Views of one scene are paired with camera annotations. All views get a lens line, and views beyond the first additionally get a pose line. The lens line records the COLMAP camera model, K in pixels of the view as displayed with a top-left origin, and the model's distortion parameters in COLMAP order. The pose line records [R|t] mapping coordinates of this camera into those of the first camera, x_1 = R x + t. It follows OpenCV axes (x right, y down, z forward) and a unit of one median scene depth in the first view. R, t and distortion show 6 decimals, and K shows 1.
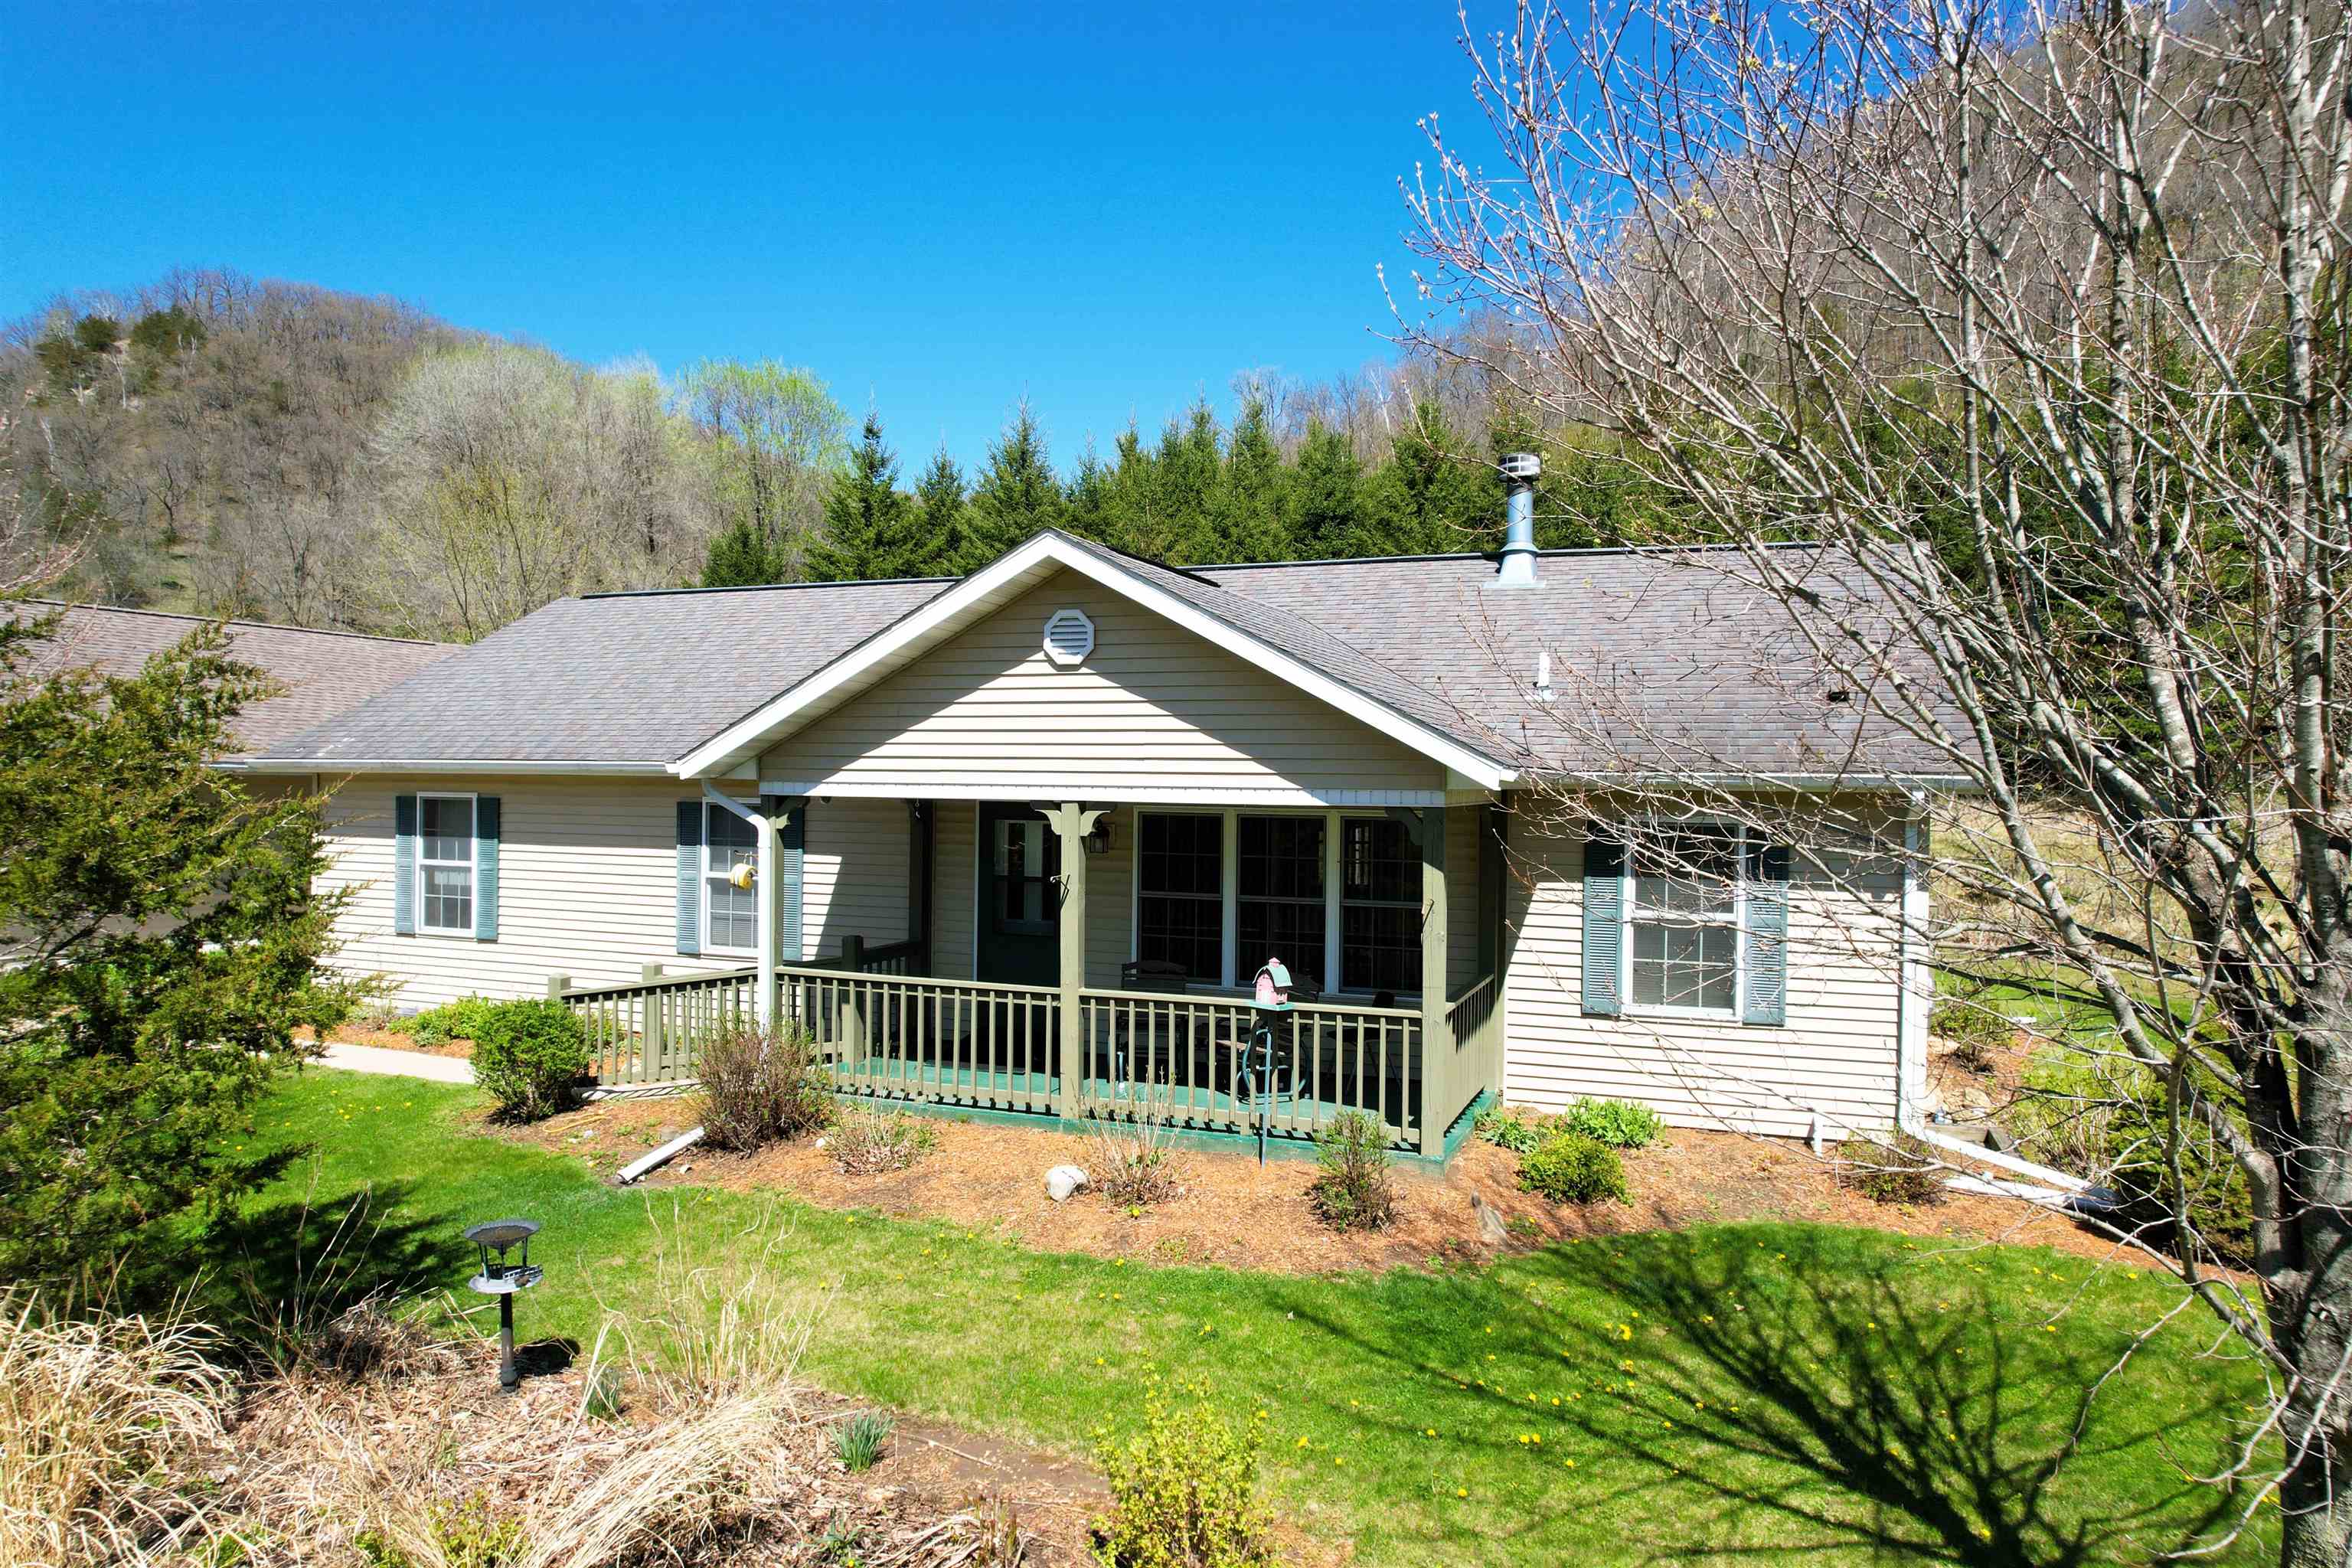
lens RADIAL K [[1489.0, 0, 1176.0], [0, 1489.0, 784.0], [0, 0, 1]] dist [-0.065687, 0.057909]
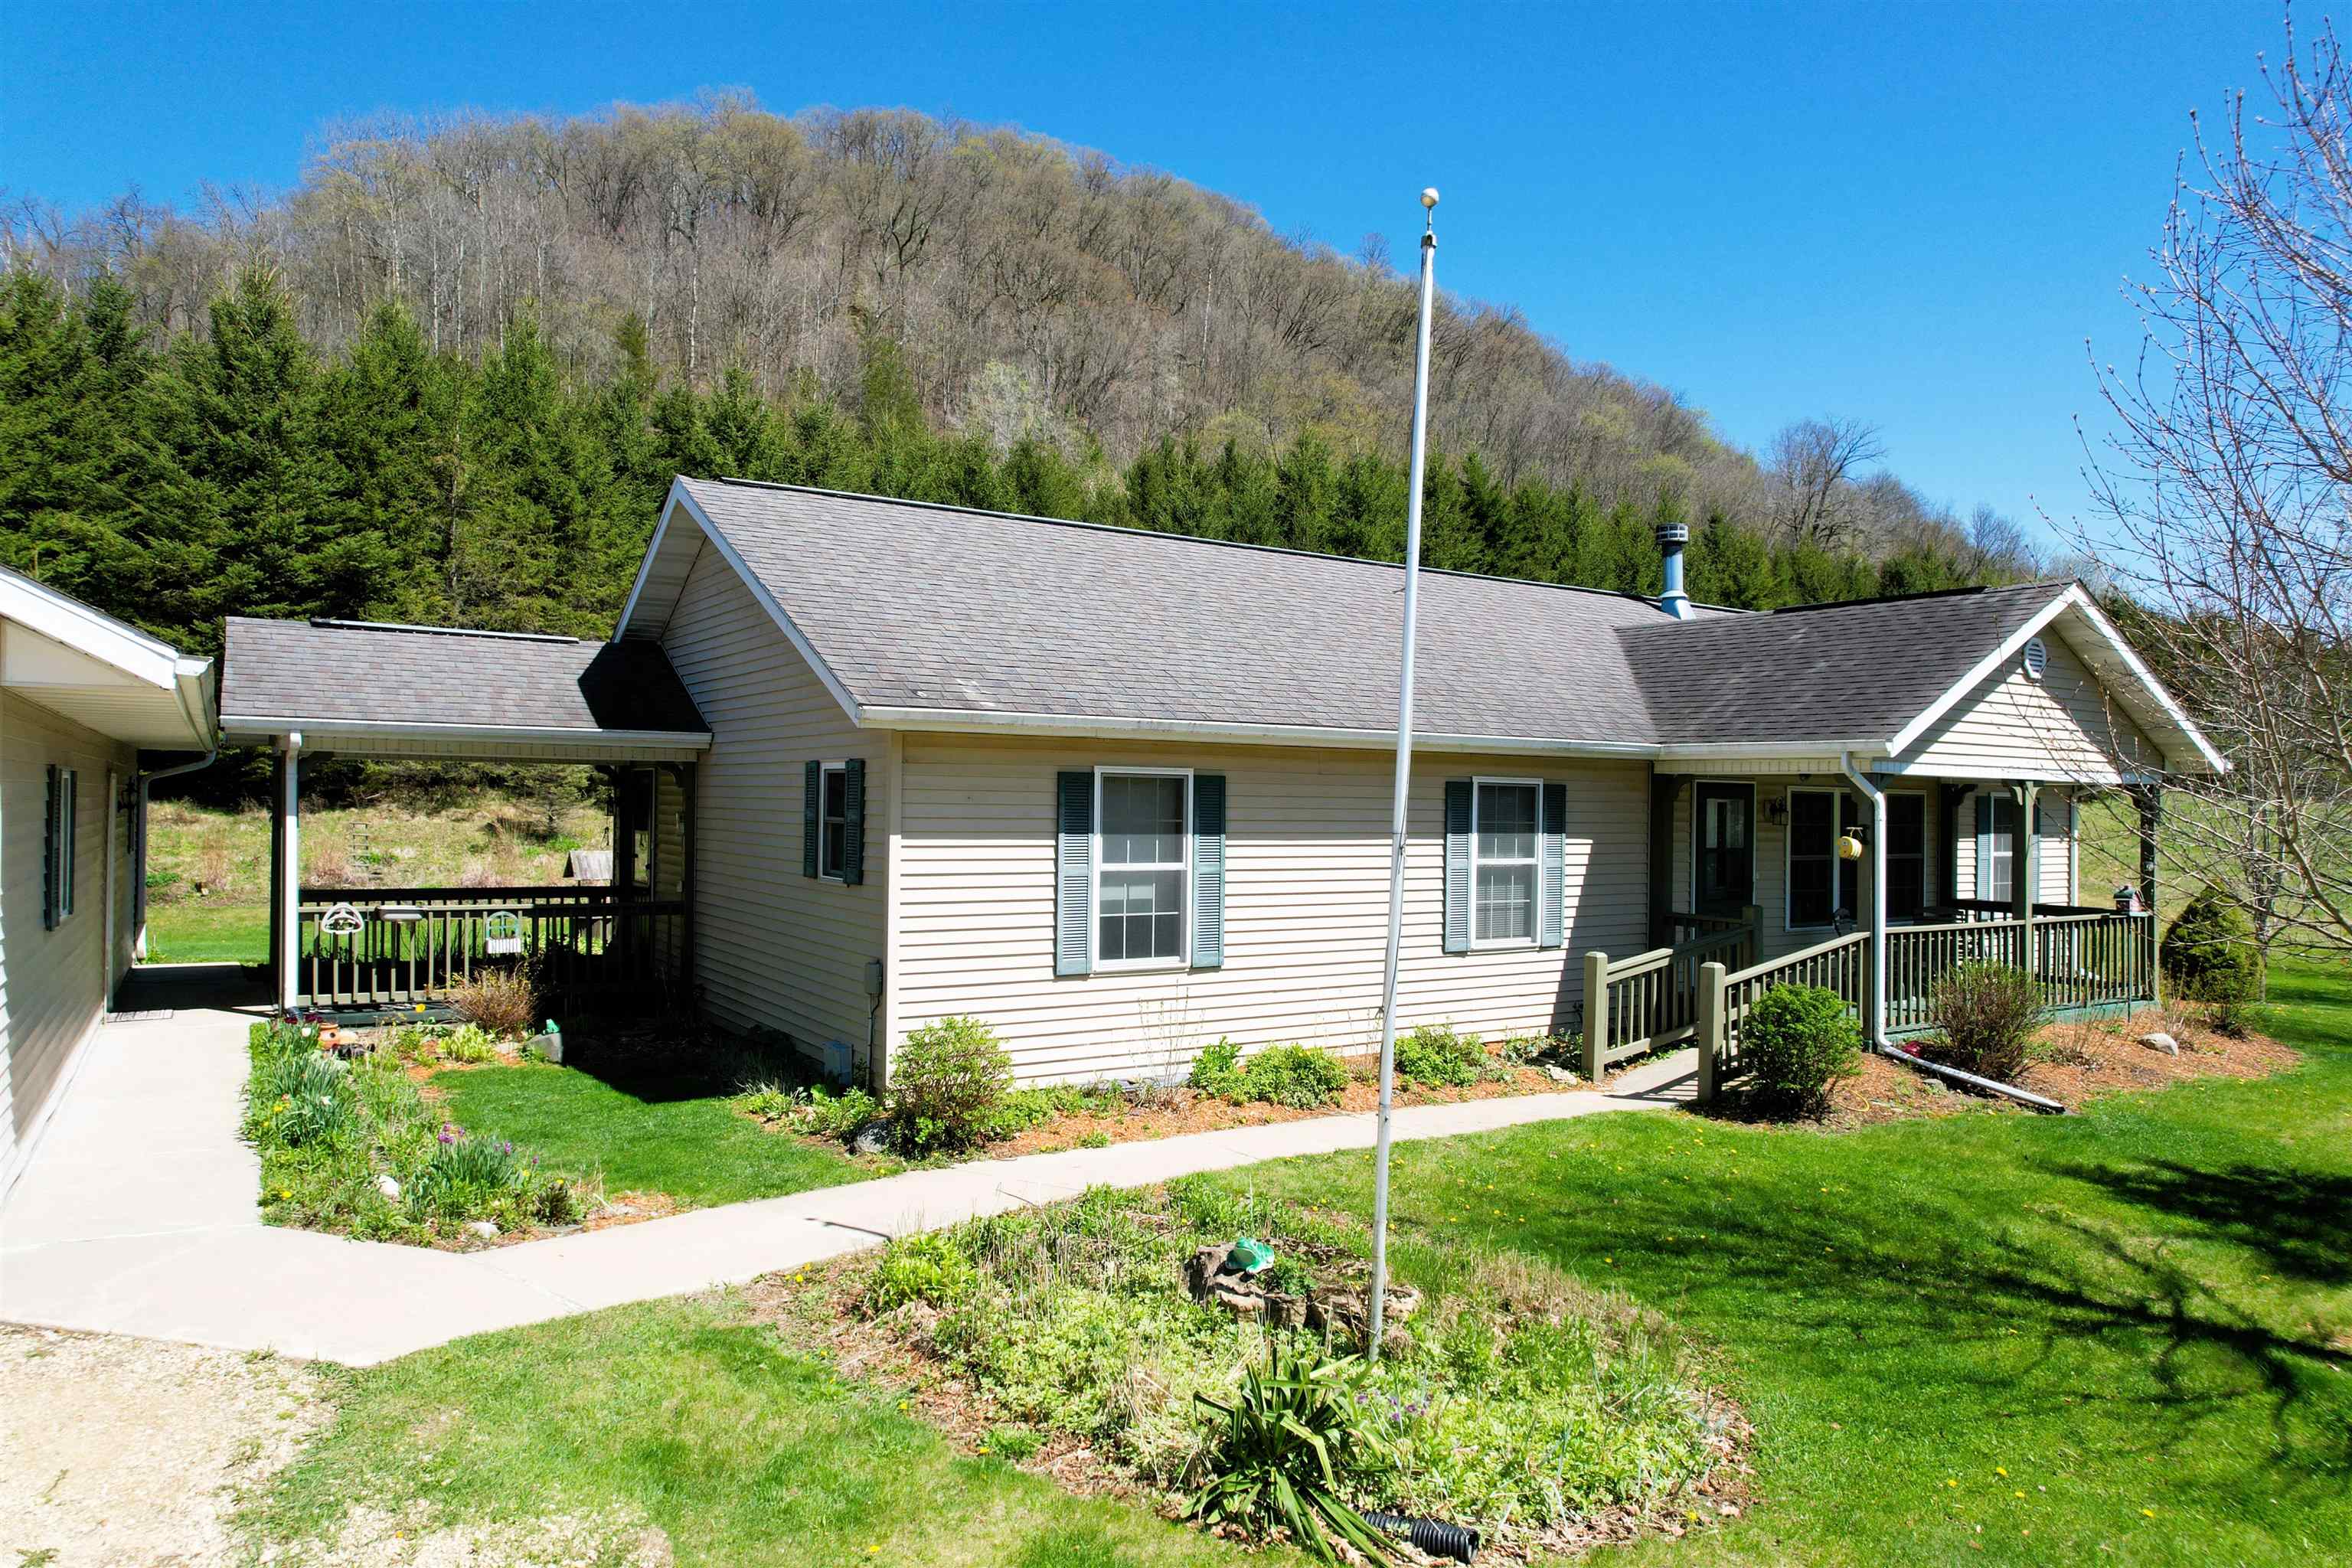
lens RADIAL K [[1489.0, 0, 1176.0], [0, 1489.0, 784.0], [0, 0, 1]] dist [-0.065687, 0.057909]
pose [[0.584113, -0.000588, 0.811672, -1.460556], [-0.010871, 0.999904, 0.008548, 0.008146], [-0.811600, -0.013817, 0.584051, 0.762707]]
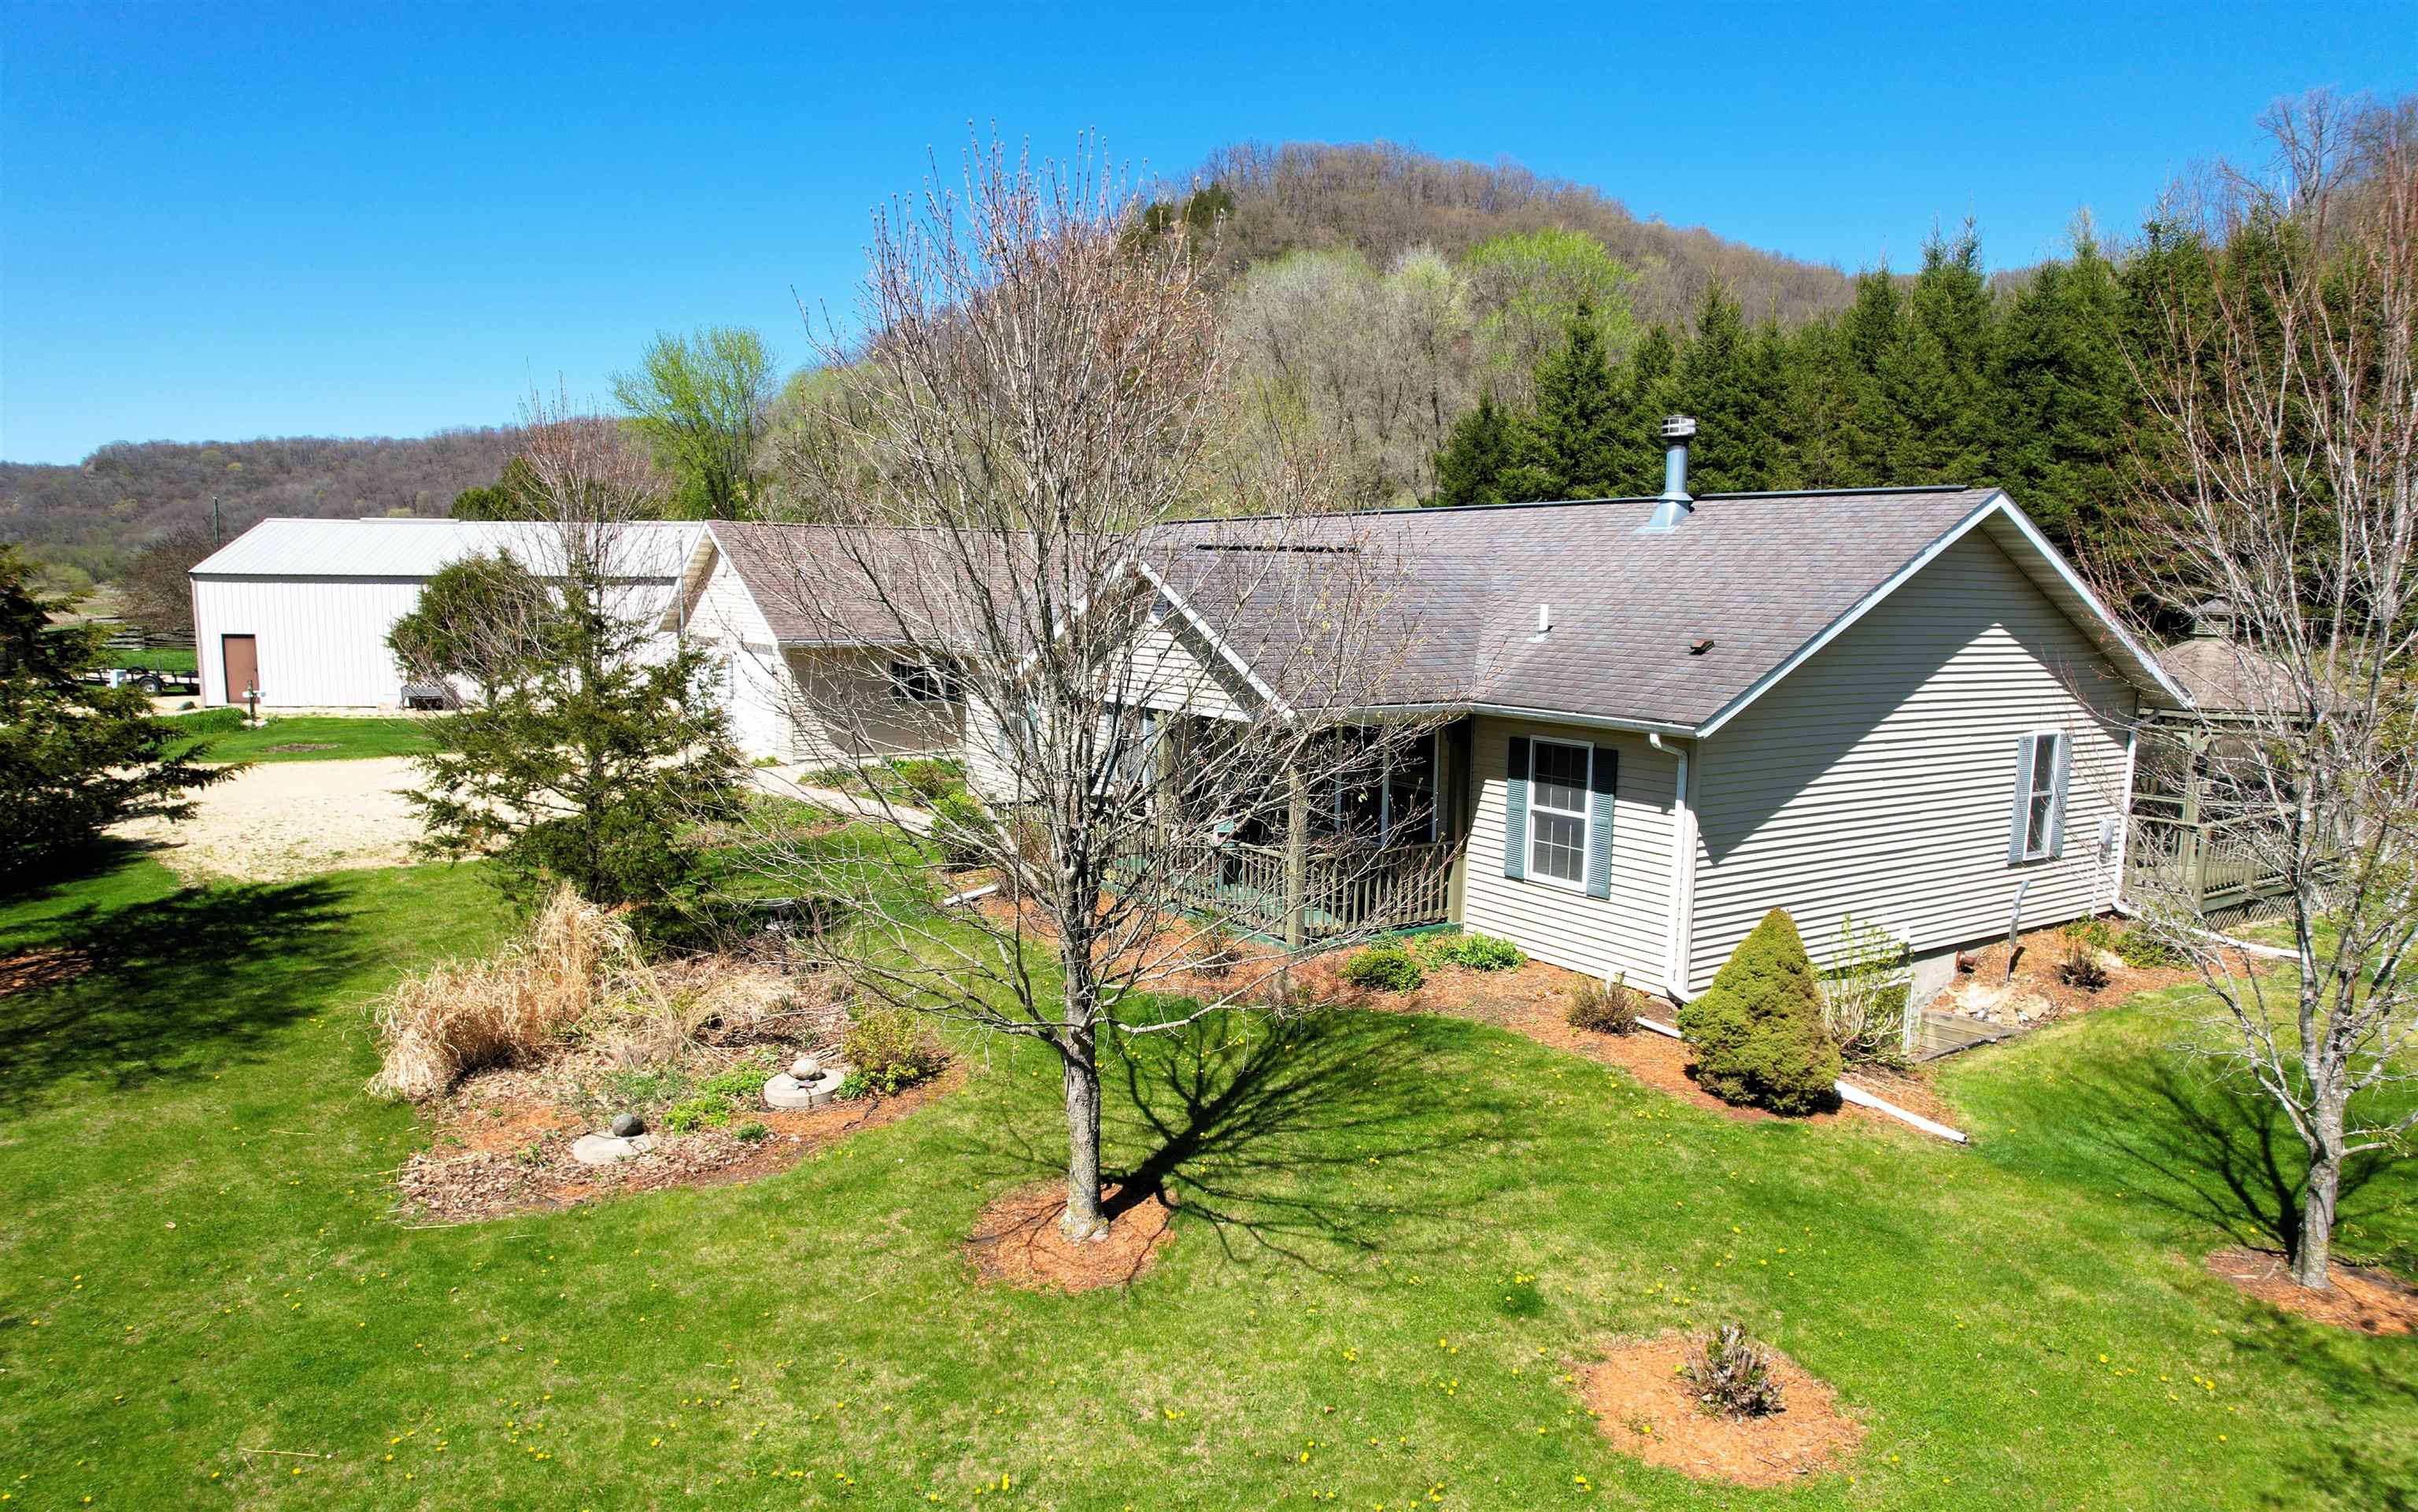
lens RADIAL K [[1495.3, 0, 1209.0], [0, 1495.3, 756.0], [0, 0, 1]] dist [-0.003926, -0.000253]
pose [[0.824147, 0.061883, -0.562985, 0.803694], [-0.004886, 0.994753, 0.102191, -0.095169], [0.566355, -0.081470, 0.820125, -0.287620]]
